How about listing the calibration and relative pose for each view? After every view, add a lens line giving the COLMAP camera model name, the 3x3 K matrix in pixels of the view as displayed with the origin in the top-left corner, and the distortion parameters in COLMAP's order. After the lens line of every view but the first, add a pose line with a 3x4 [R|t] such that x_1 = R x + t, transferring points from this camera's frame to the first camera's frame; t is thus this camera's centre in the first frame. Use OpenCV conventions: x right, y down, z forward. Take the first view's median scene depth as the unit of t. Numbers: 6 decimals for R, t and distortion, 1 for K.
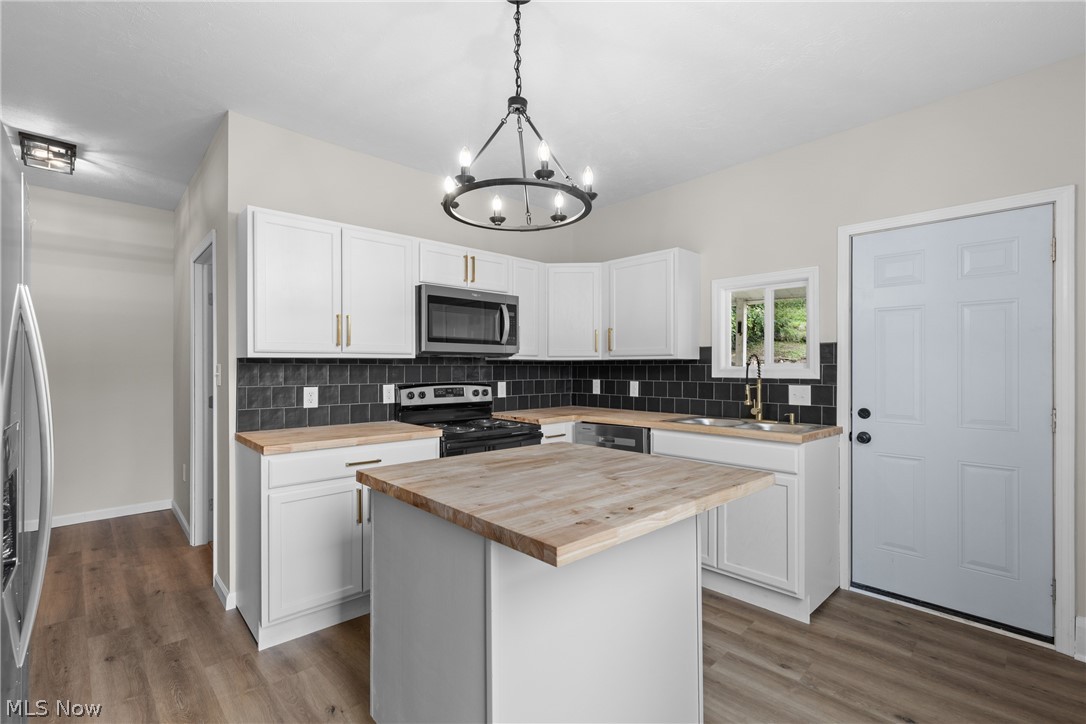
lens RADIAL K [[490.3, 0, 542.3], [0, 490.3, 368.0], [0, 0, 1]] dist [0.013646, -0.000264]
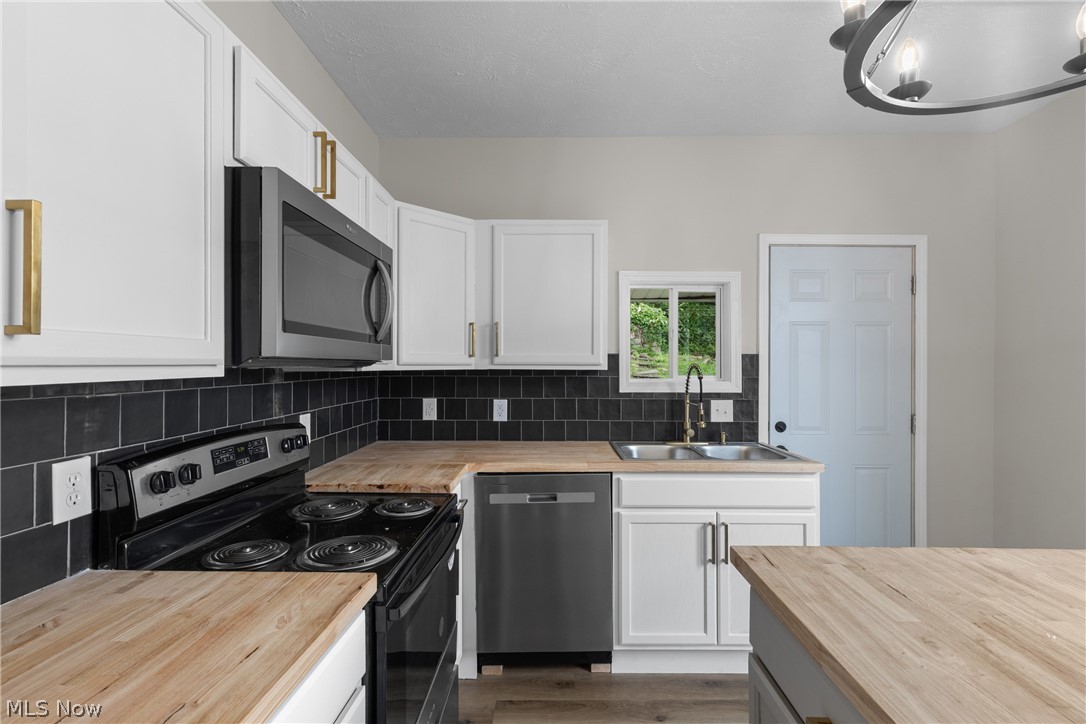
lens RADIAL K [[490.3, 0, 542.3], [0, 490.3, 368.0], [0, 0, 1]] dist [0.013646, -0.000264]
pose [[0.688888, -0.003313, 0.724860, -0.333202], [-0.001325, 0.999982, 0.005830, -0.026407], [-0.724866, -0.004977, 0.688871, 0.562567]]
